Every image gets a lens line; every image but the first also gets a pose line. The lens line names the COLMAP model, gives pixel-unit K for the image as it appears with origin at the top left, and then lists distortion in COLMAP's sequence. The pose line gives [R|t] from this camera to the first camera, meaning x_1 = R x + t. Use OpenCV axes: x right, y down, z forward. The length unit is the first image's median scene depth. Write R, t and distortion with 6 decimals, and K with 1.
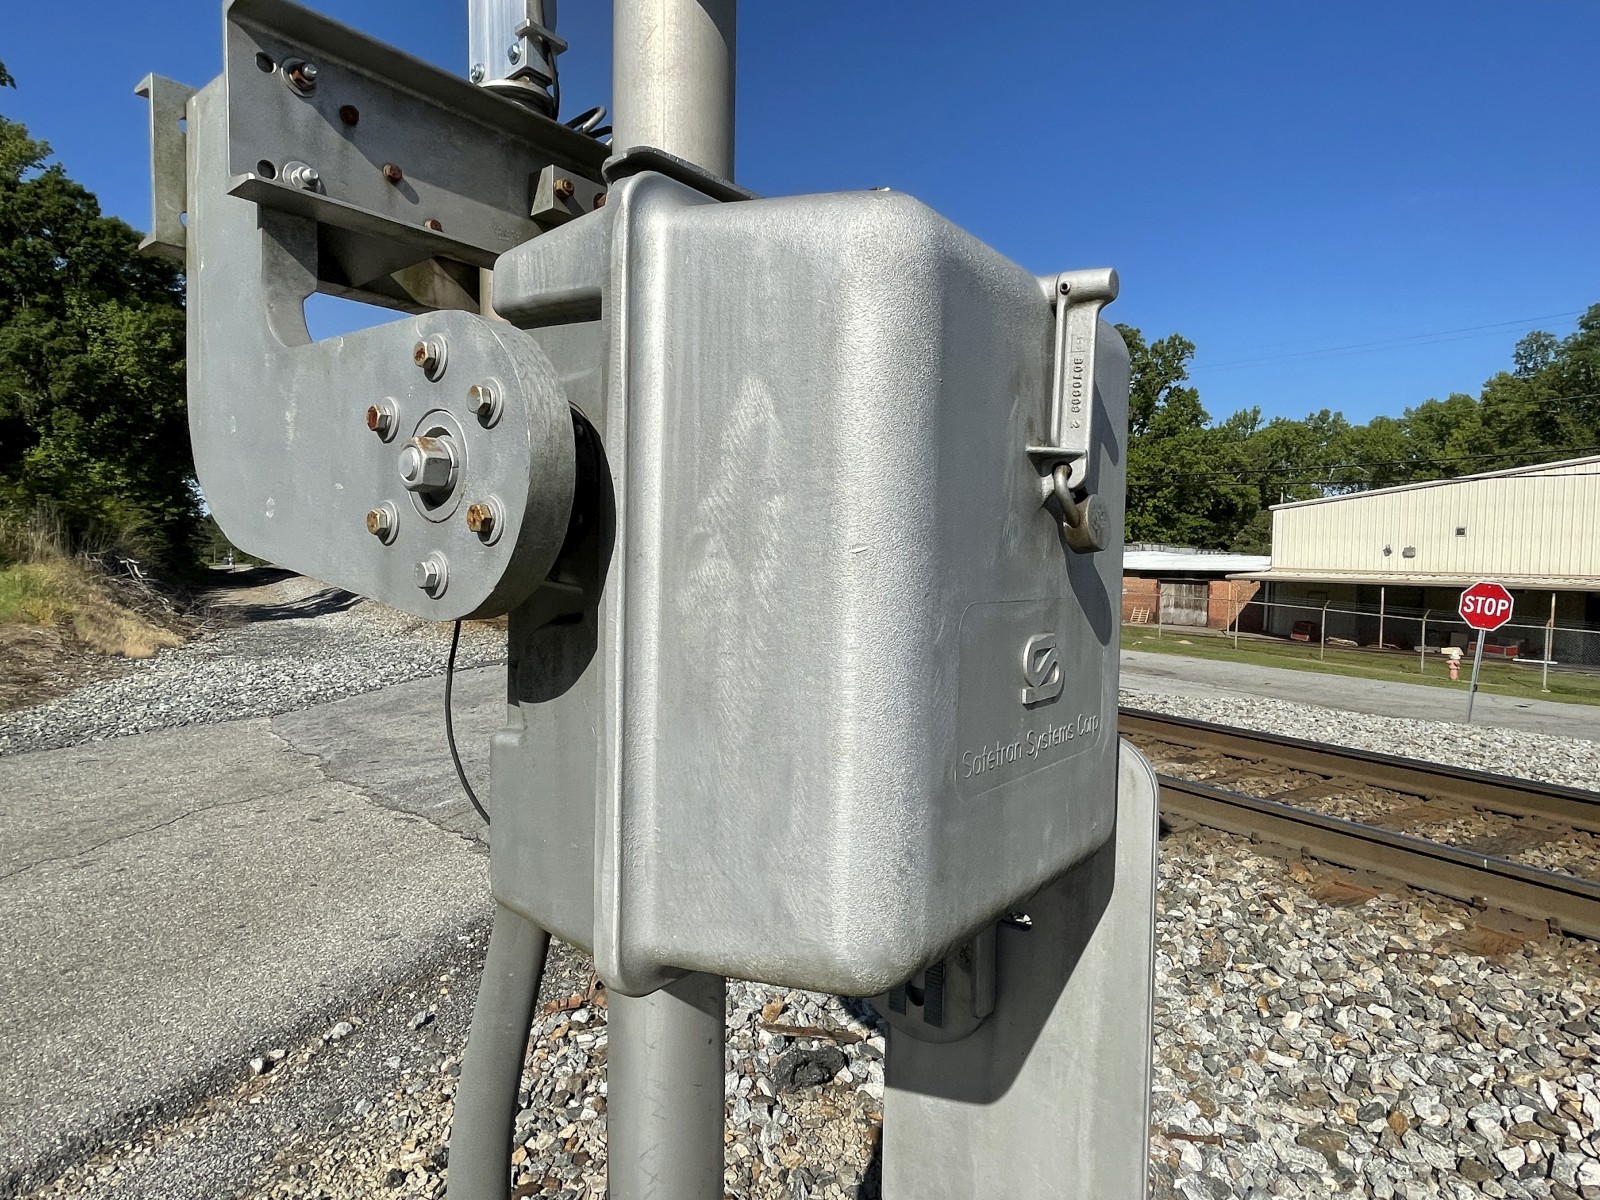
lens RADIAL K [[907.8, 0, 812.6], [0, 907.8, 590.3], [0, 0, 1]] dist [-0.002745, 0.001185]
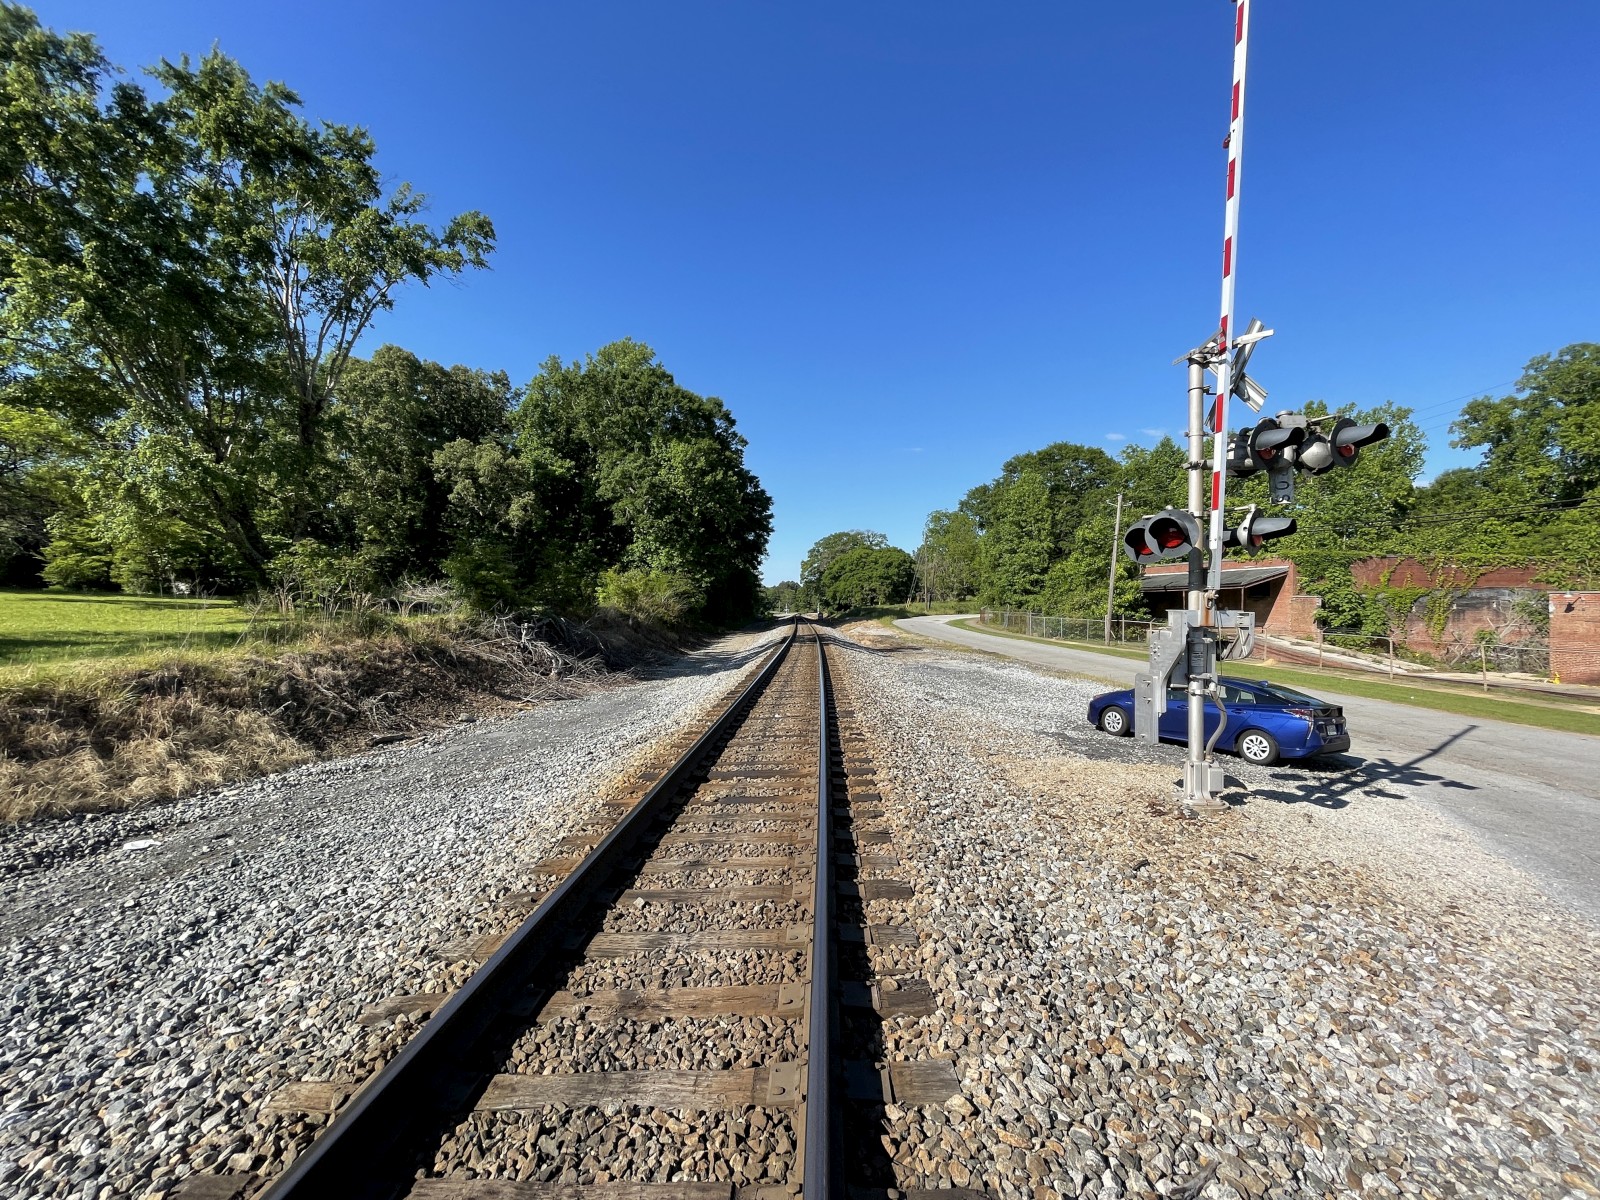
lens RADIAL K [[643.9, 0, 807.4], [0, 643.9, 599.1], [0, 0, 1]] dist [0.000848, -0.001182]
pose [[0.847953, -0.017277, -0.529791, -0.024662], [-0.007085, 0.999010, -0.043919, -0.010341], [0.530025, 0.040995, 0.846991, 0.170365]]
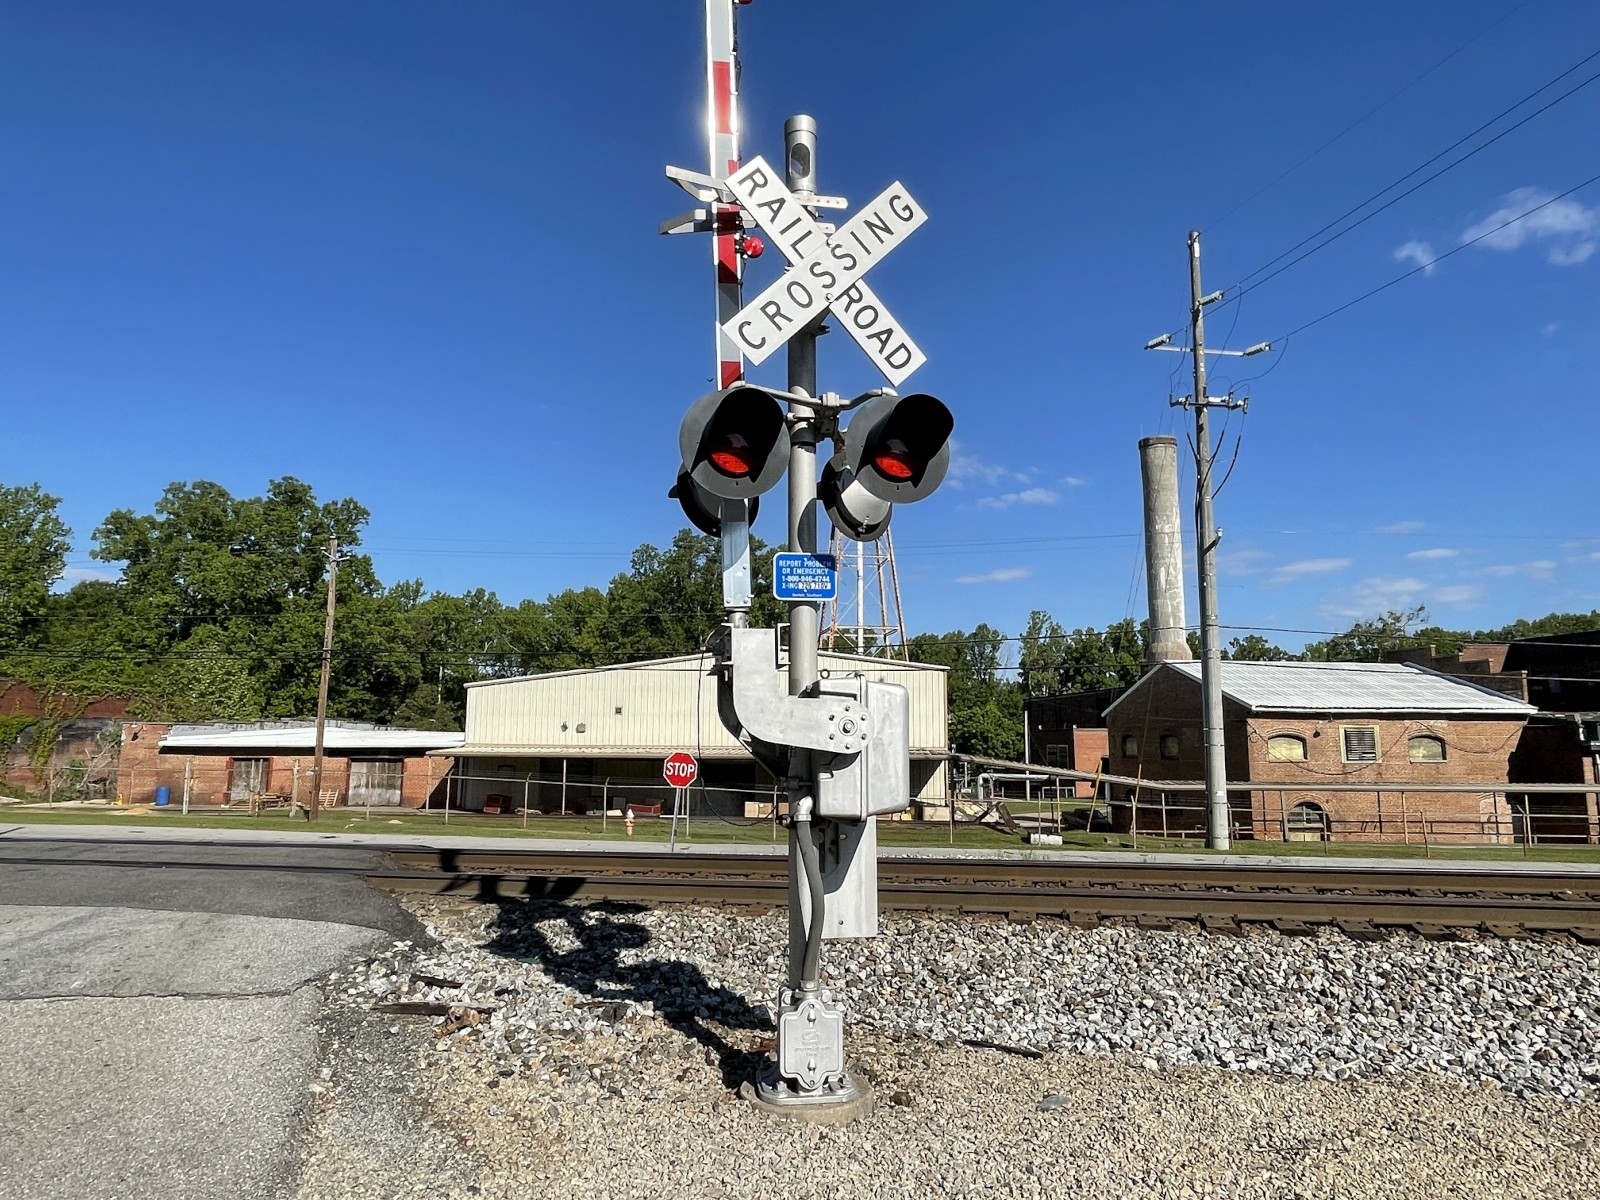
lens RADIAL K [[993.7, 0, 806.3], [0, 993.7, 609.1], [0, 0, 1]] dist [-0.008752, -0.000755]
pose [[0.666111, 0.084943, 0.741000, -0.042468], [0.034418, 0.988935, -0.144304, 0.000049], [-0.745059, 0.121626, 0.655816, -0.024832]]
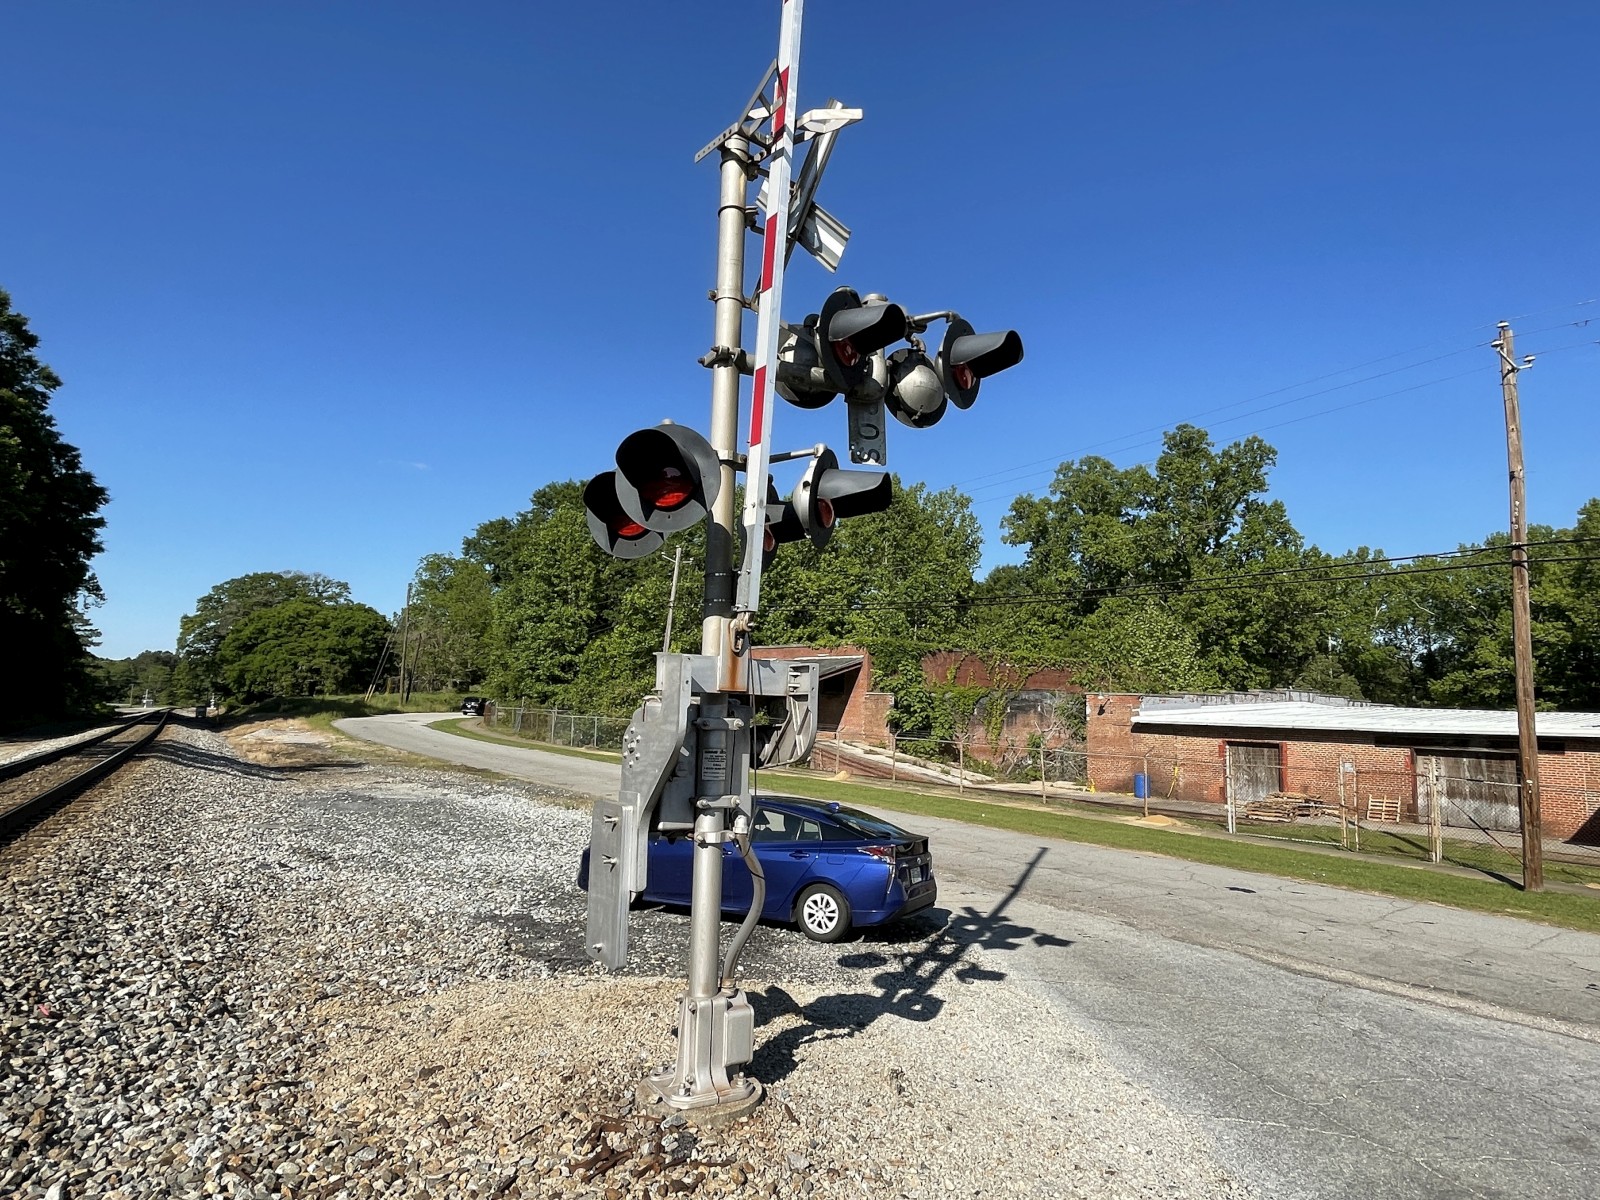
lens RADIAL K [[918.8, 0, 803.3], [0, 918.8, 595.3], [0, 0, 1]] dist [-0.000011, -0.002255]
pose [[0.999738, 0.011716, 0.019670, -0.022183], [-0.008543, 0.987992, -0.154269, -0.008296], [-0.021241, 0.154060, 0.987833, 0.210101]]
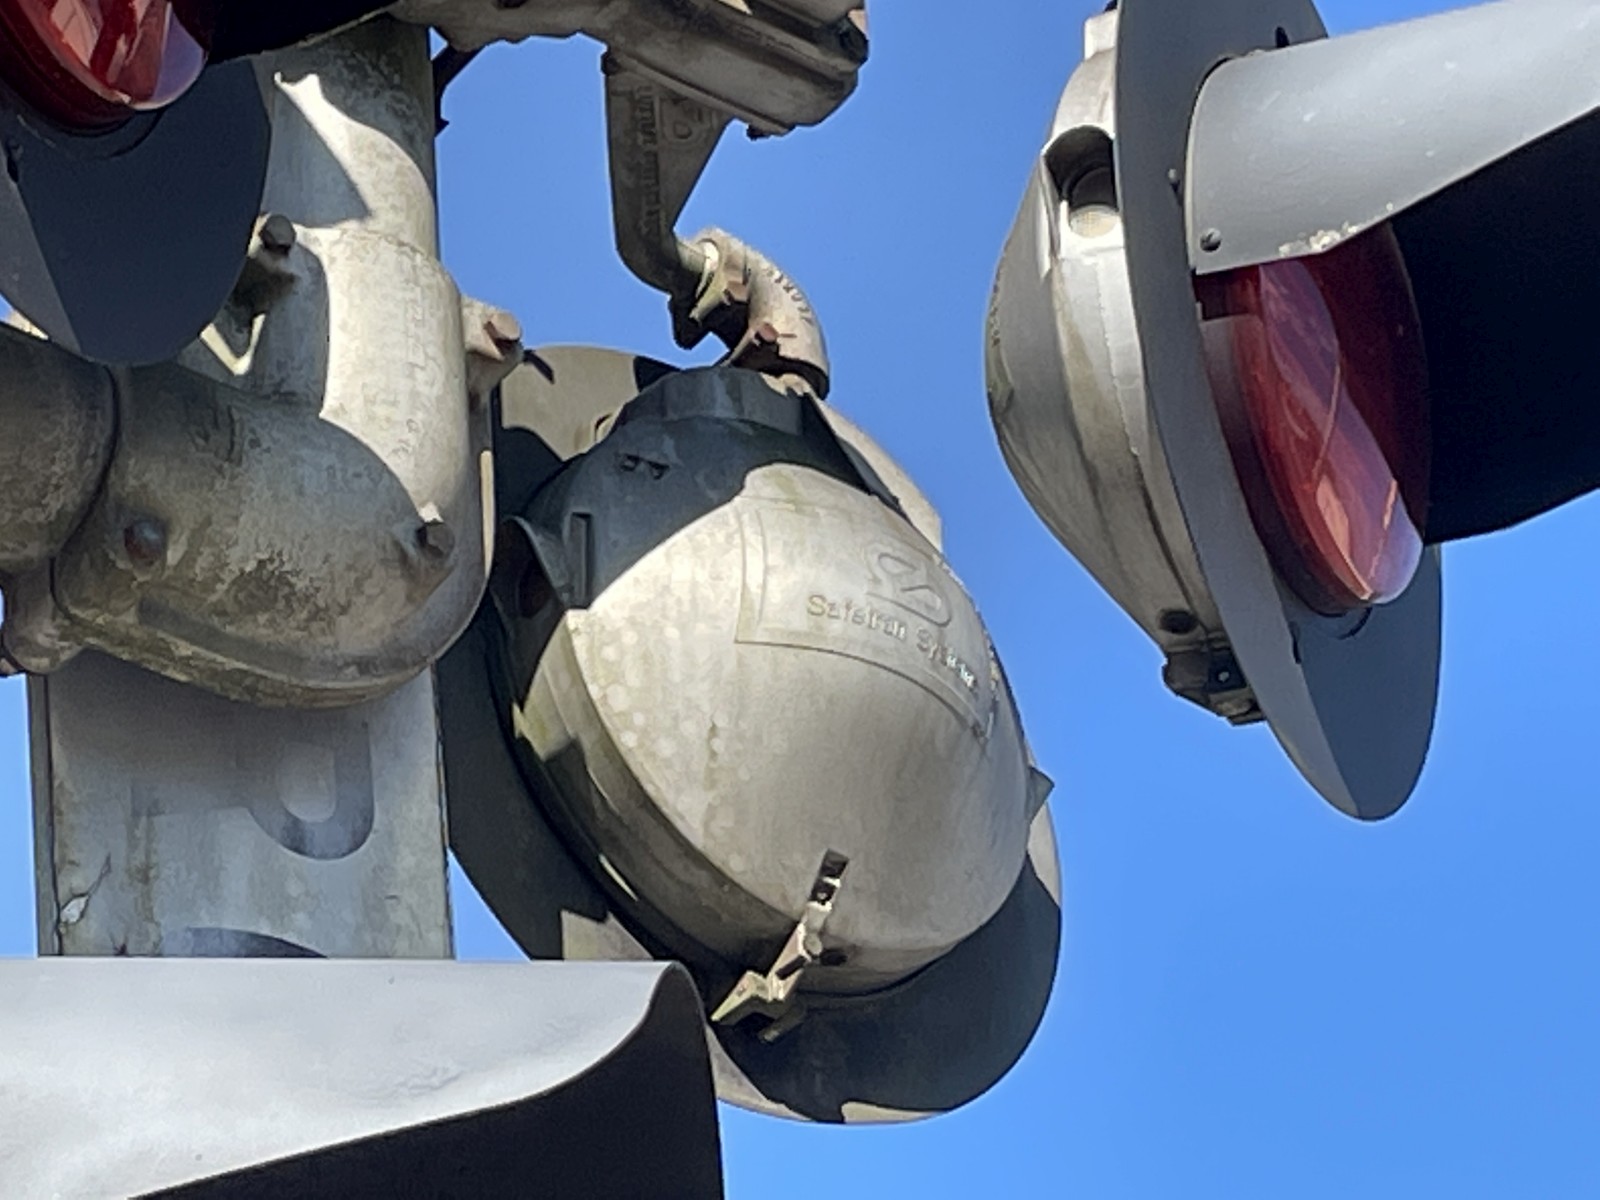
lens RADIAL K [[6169.2, 0, 799.2], [0, 6169.2, 600.7], [0, 0, 1]] dist [0.155055, 0.000000]
pose [[0.973345, 0.071228, 0.218006, -0.021683], [0.071814, 0.808094, -0.584660, -0.009717], [-0.217813, 0.584731, 0.781439, 0.238691]]
